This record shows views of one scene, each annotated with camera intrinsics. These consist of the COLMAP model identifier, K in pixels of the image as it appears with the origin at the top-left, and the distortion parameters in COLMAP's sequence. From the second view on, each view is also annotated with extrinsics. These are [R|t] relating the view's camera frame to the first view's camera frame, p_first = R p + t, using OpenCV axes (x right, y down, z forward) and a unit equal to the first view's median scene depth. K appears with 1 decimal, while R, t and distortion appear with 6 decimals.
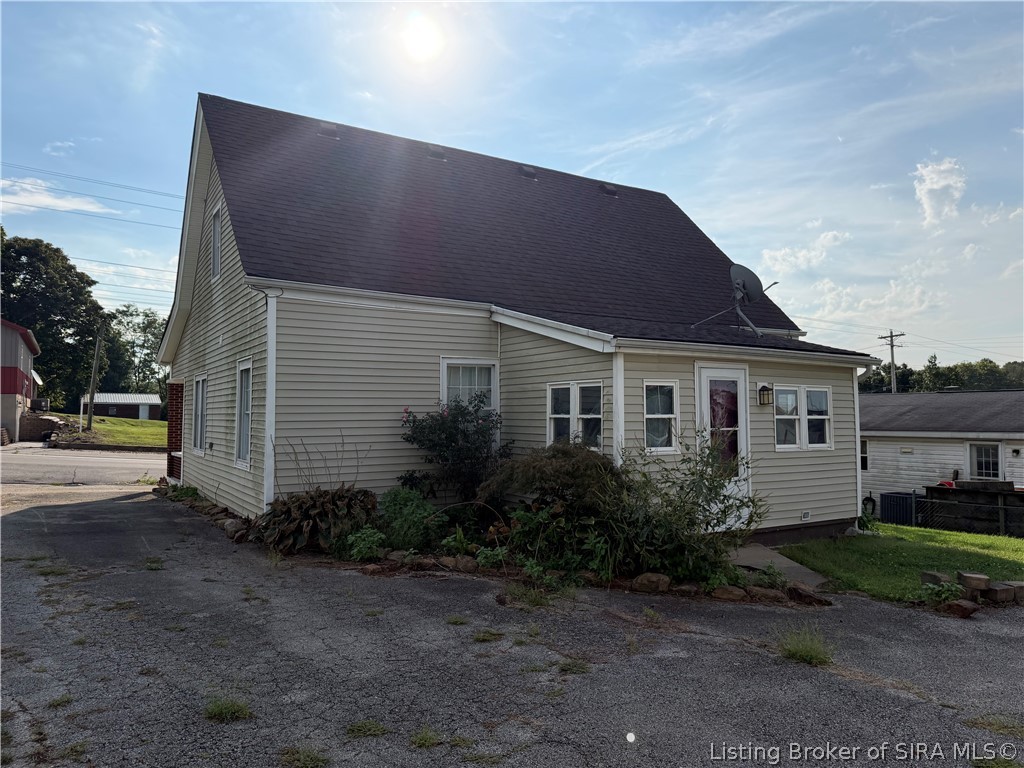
lens RADIAL K [[715.0, 0, 519.8], [0, 715.0, 388.3], [0, 0, 1]] dist [0.081317, -0.134477]
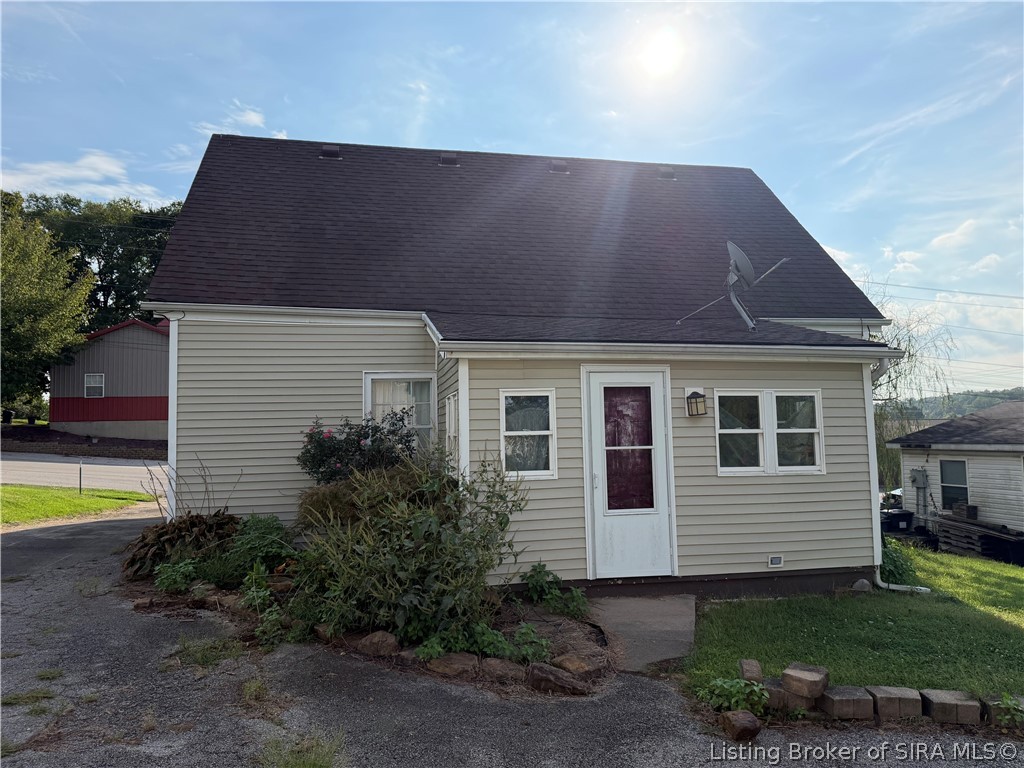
lens RADIAL K [[724.7, 0, 512.0], [0, 724.7, 384.0], [0, 0, 1]] dist [0.049553, -0.065390]
pose [[0.941711, -0.038052, -0.334263, 0.416548], [0.028725, 0.999049, -0.032802, 0.008228], [0.335193, 0.021289, 0.941909, 0.191199]]
